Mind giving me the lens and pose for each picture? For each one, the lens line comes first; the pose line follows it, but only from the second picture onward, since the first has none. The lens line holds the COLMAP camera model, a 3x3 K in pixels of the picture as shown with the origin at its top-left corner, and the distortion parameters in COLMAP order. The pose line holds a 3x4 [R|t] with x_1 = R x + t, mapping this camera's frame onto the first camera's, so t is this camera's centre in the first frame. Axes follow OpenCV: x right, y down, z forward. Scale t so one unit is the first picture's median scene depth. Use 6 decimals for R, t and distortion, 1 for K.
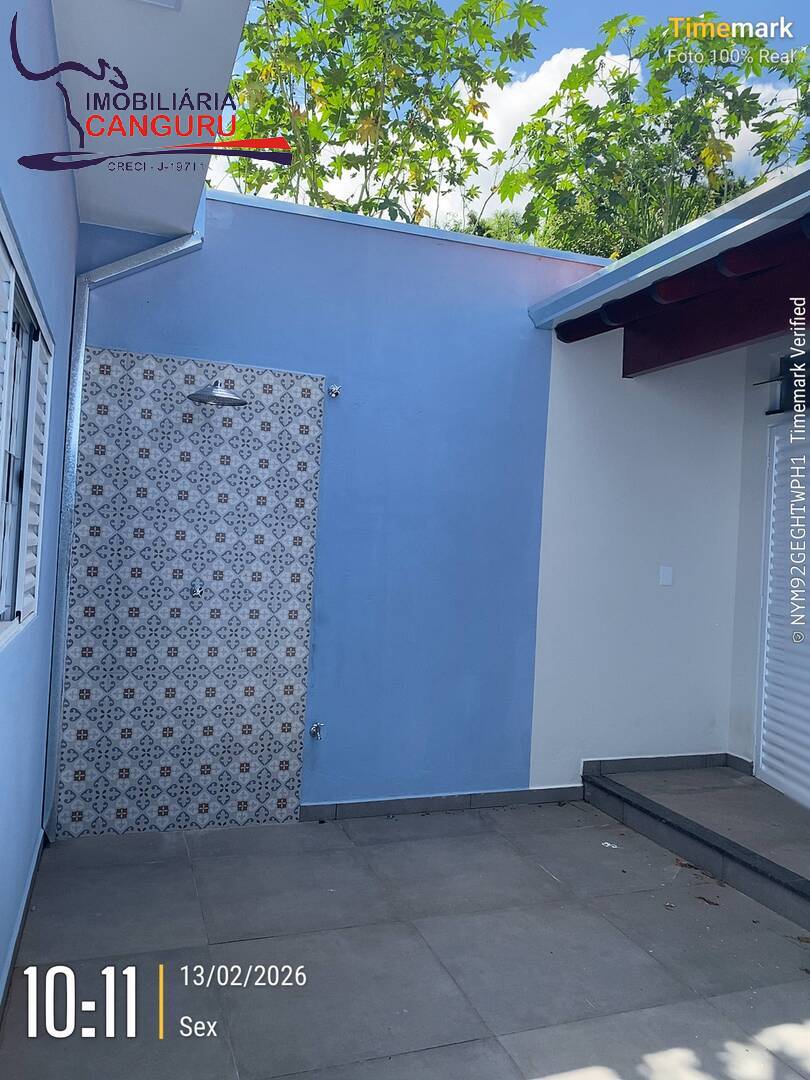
lens RADIAL K [[827.4, 0, 406.4], [0, 827.4, 534.6], [0, 0, 1]] dist [0.032841, -0.032266]
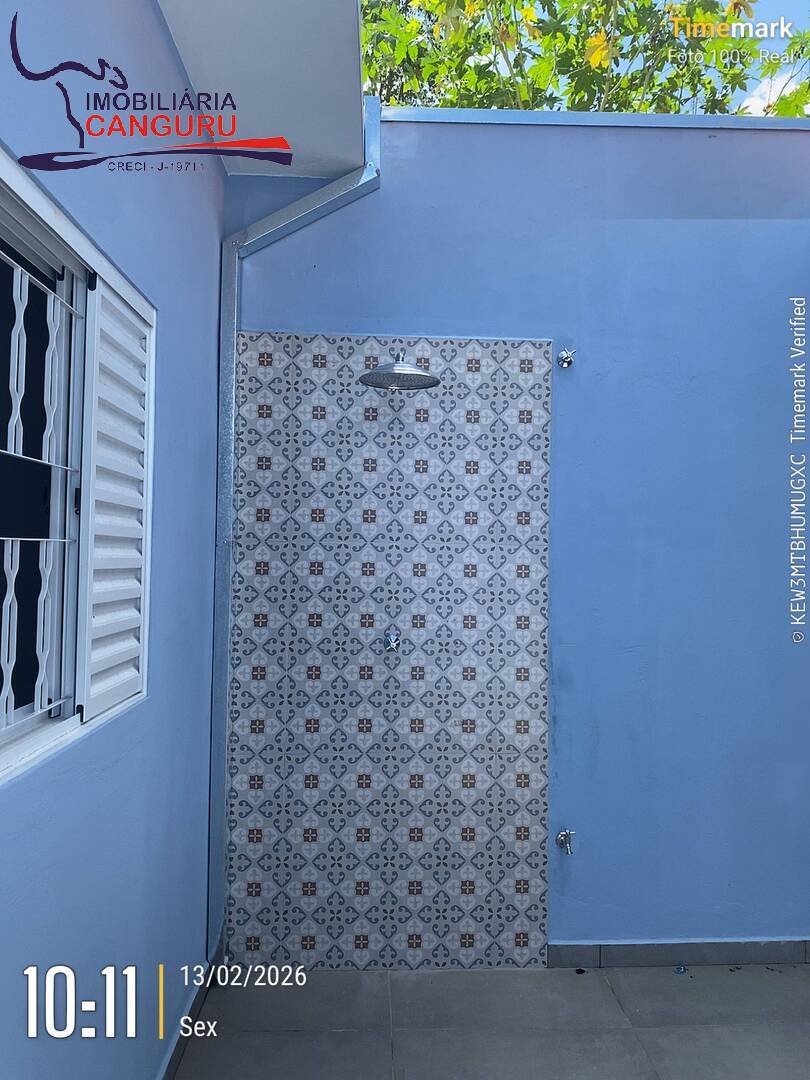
lens RADIAL K [[827.4, 0, 416.0], [0, 827.4, 513.9], [0, 0, 1]] dist [0.032841, -0.032266]
pose [[0.957552, -0.053852, -0.283187, -0.015317], [0.039458, 0.997634, -0.056294, -0.005138], [0.285548, 0.042730, 0.957411, 0.286533]]
